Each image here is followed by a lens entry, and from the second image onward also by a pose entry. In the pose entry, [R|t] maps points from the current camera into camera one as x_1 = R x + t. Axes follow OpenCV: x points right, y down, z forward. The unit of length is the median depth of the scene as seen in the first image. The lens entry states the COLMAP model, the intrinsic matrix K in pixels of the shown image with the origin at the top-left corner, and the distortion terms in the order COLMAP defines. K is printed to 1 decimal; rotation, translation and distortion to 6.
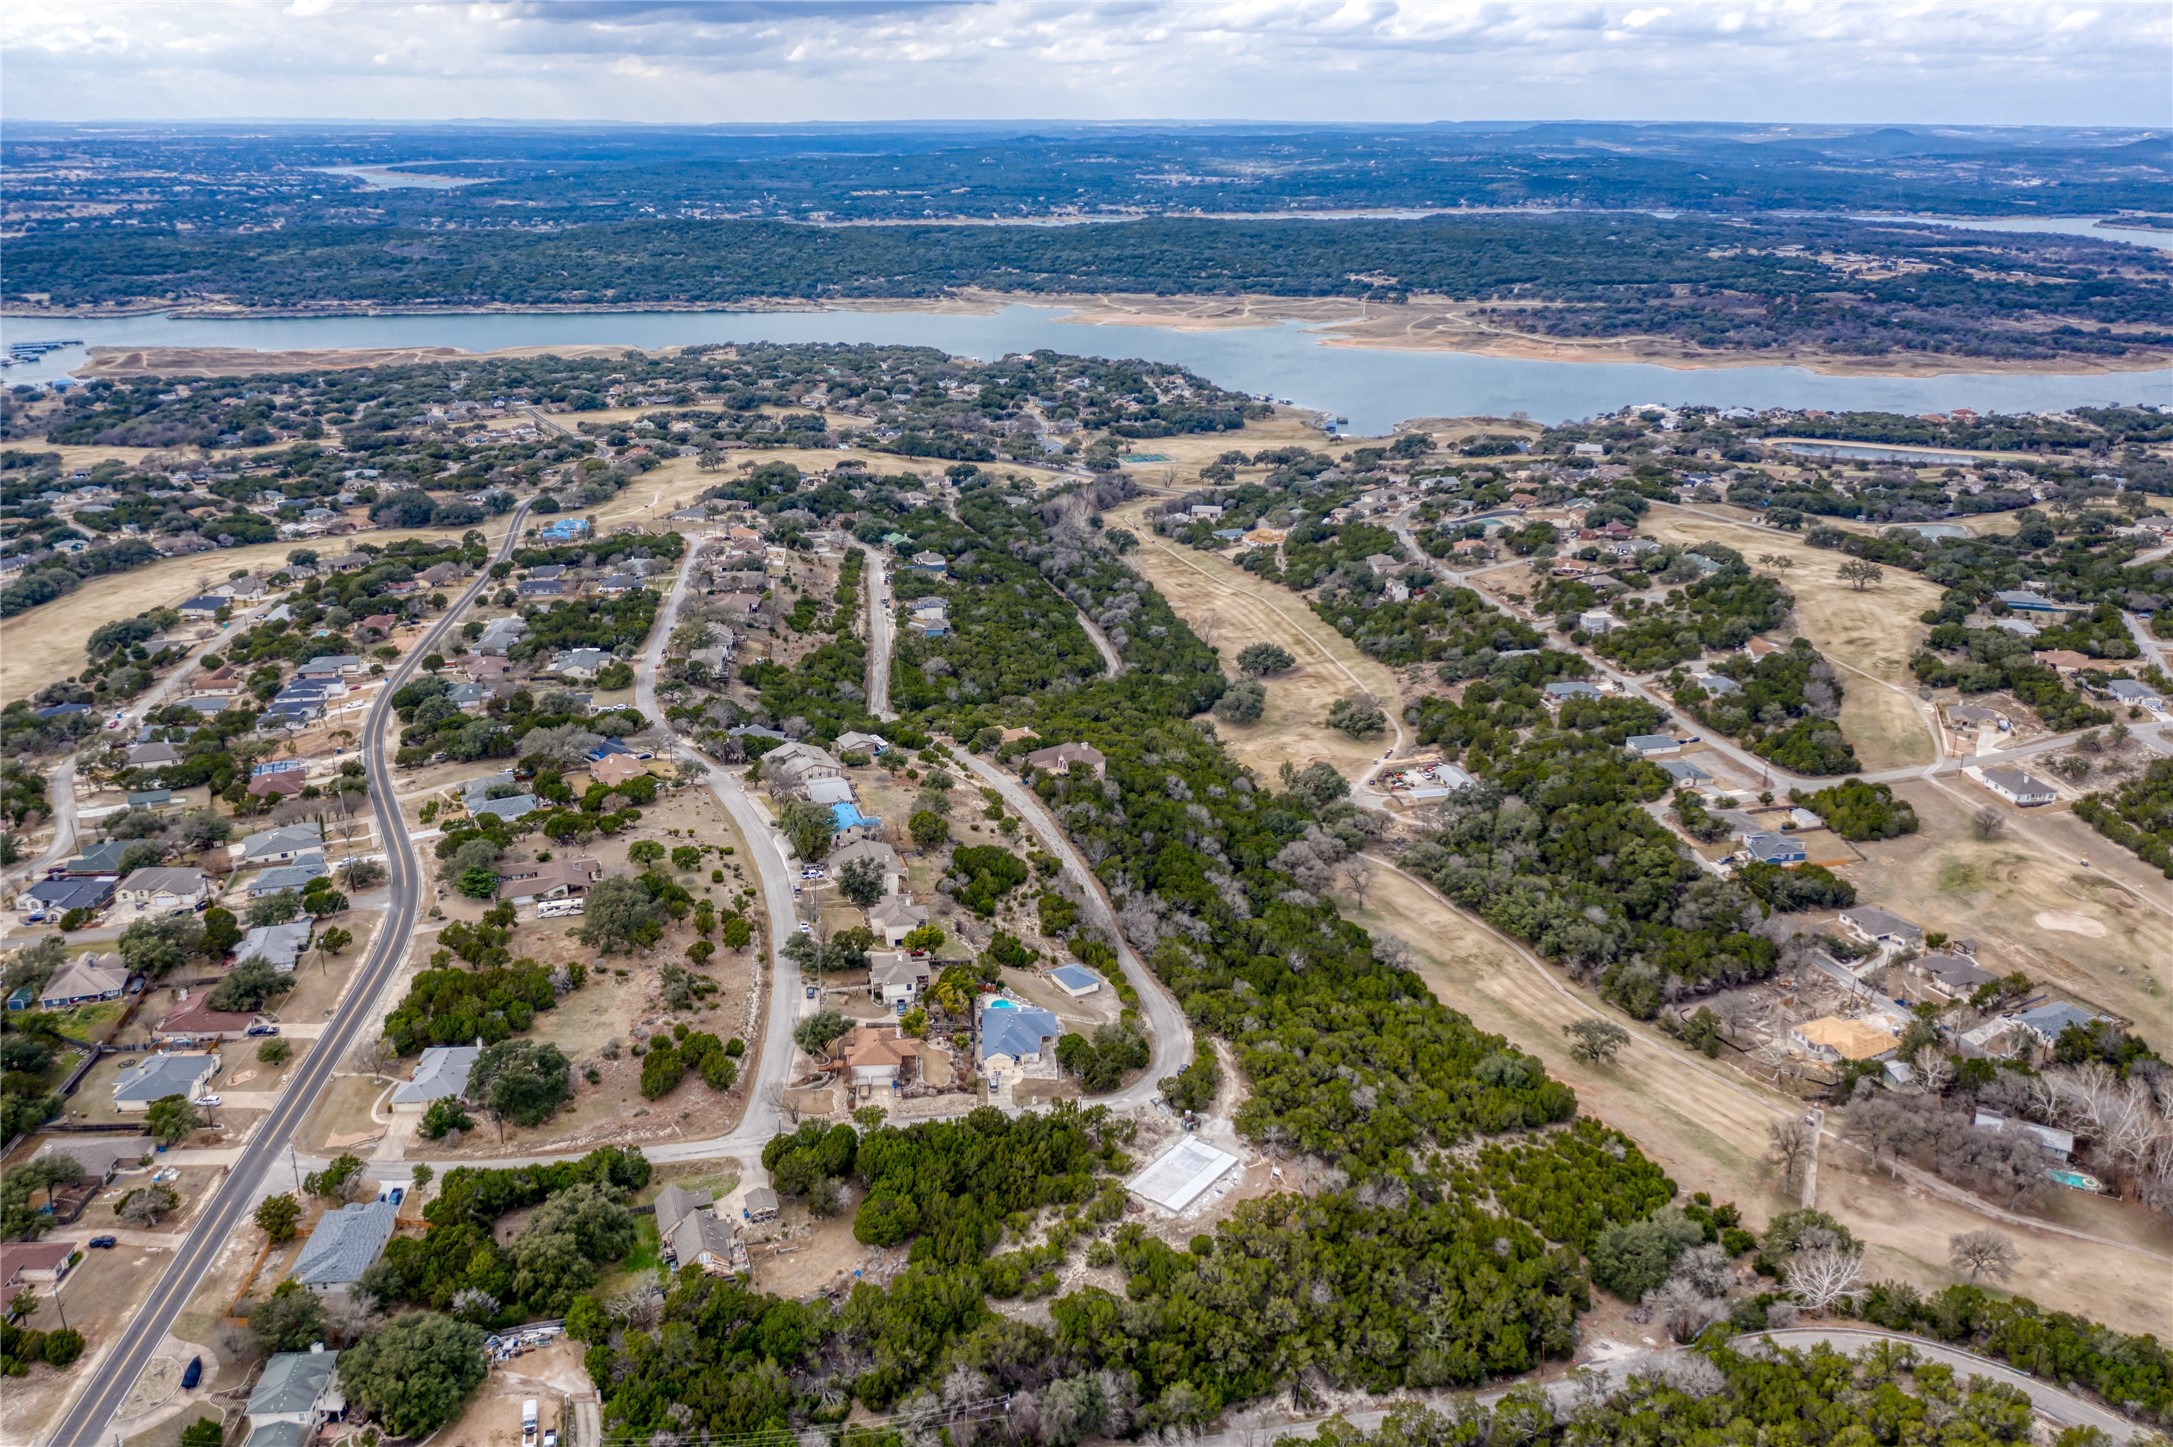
lens RADIAL K [[1739.3, 0, 1086.1], [0, 1739.3, 720.0], [0, 0, 1]] dist [-0.029786, -0.001489]
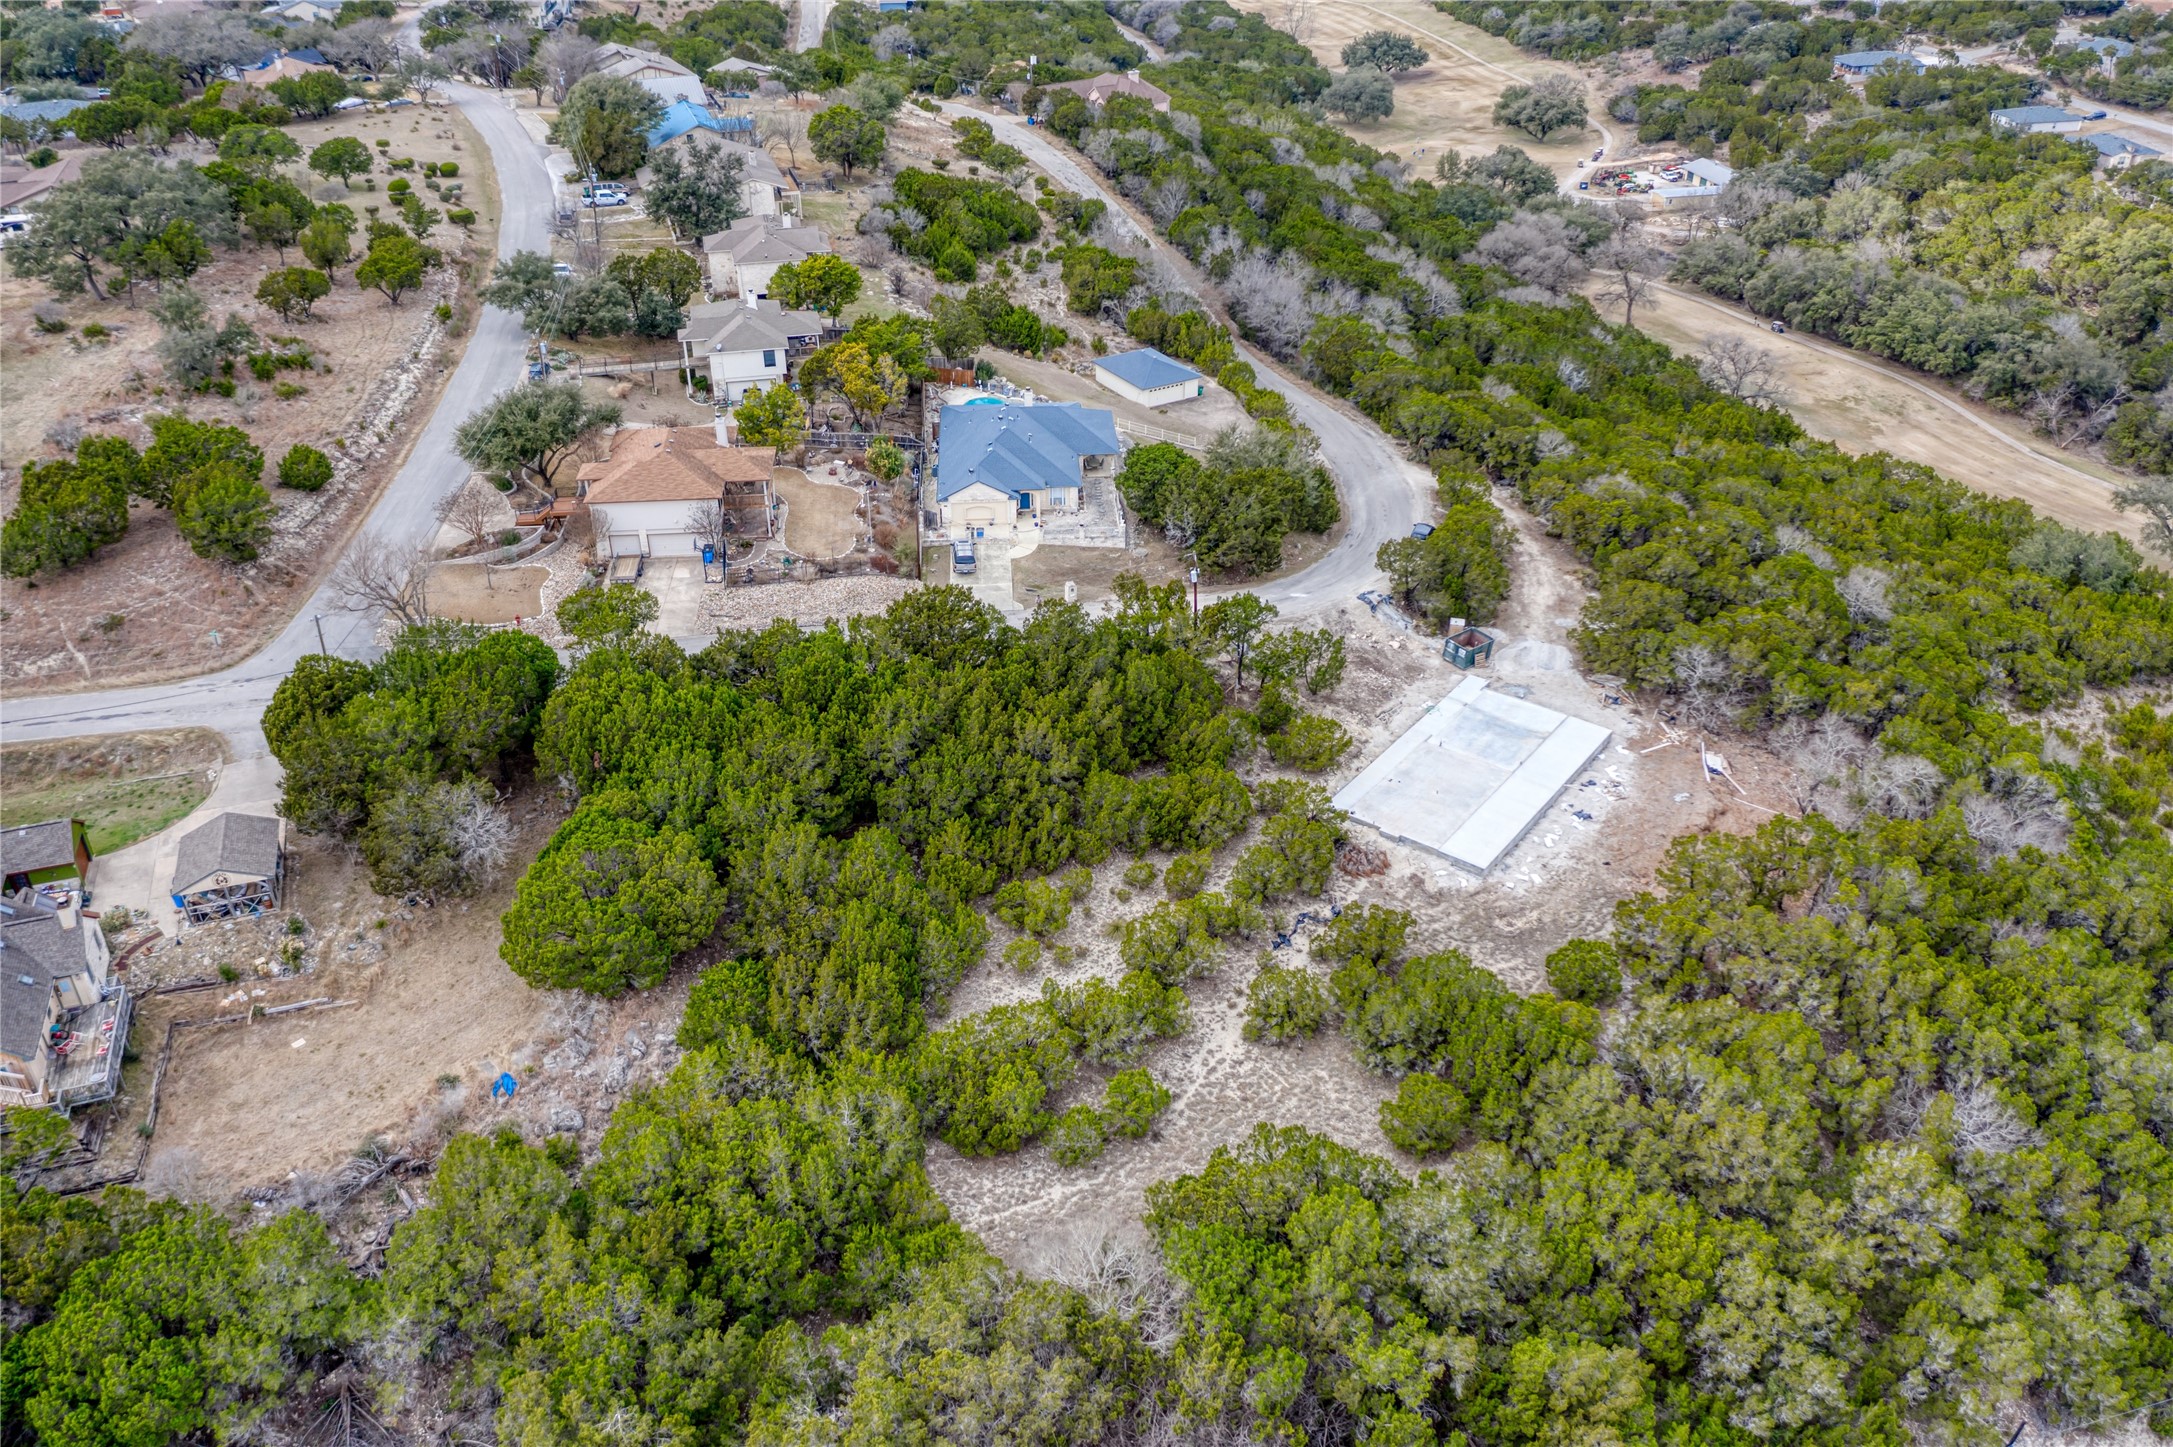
lens RADIAL K [[1739.3, 0, 1092.2], [0, 1739.3, 704.6], [0, 0, 1]] dist [-0.029786, -0.001489]
pose [[0.999972, -0.007375, -0.001341, -0.020543], [0.007495, 0.980280, 0.197471, 0.140752], [-0.000142, -0.197476, 0.980308, 0.517129]]
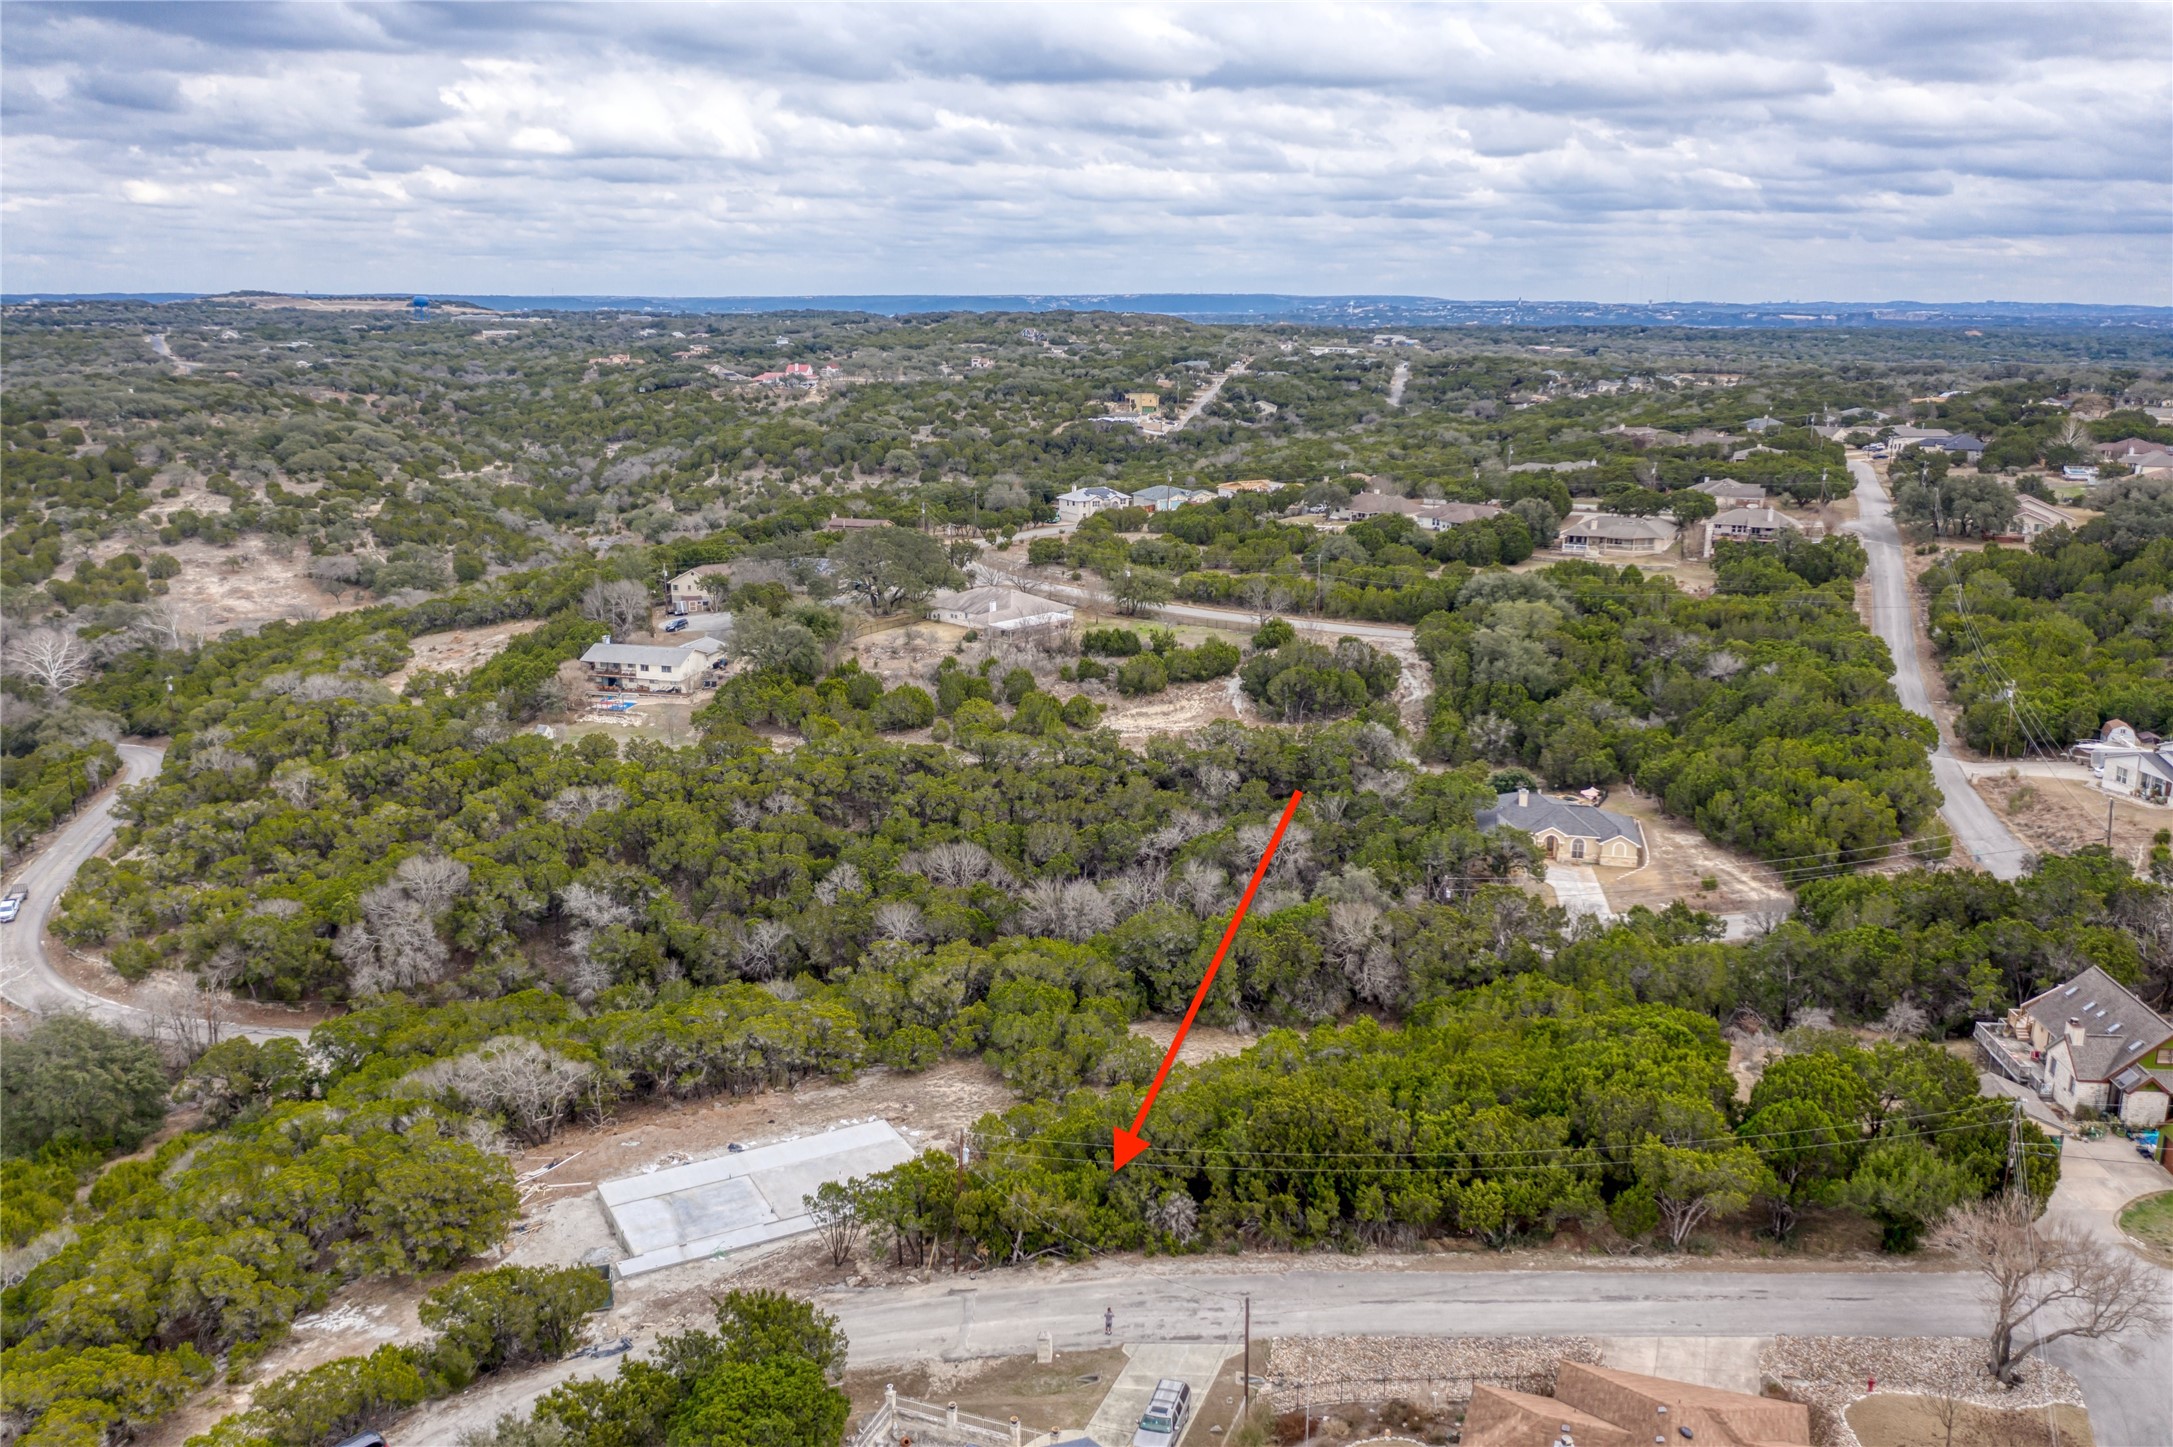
lens RADIAL K [[1739.3, 0, 1084.5], [0, 1739.3, 724.6], [0, 0, 1]] dist [-0.029786, -0.001489]
pose [[-0.908412, -0.105551, 0.404532, -0.111223], [0.132335, 0.845258, 0.517713, 0.002404], [-0.396579, 0.523831, -0.753874, 0.966897]]
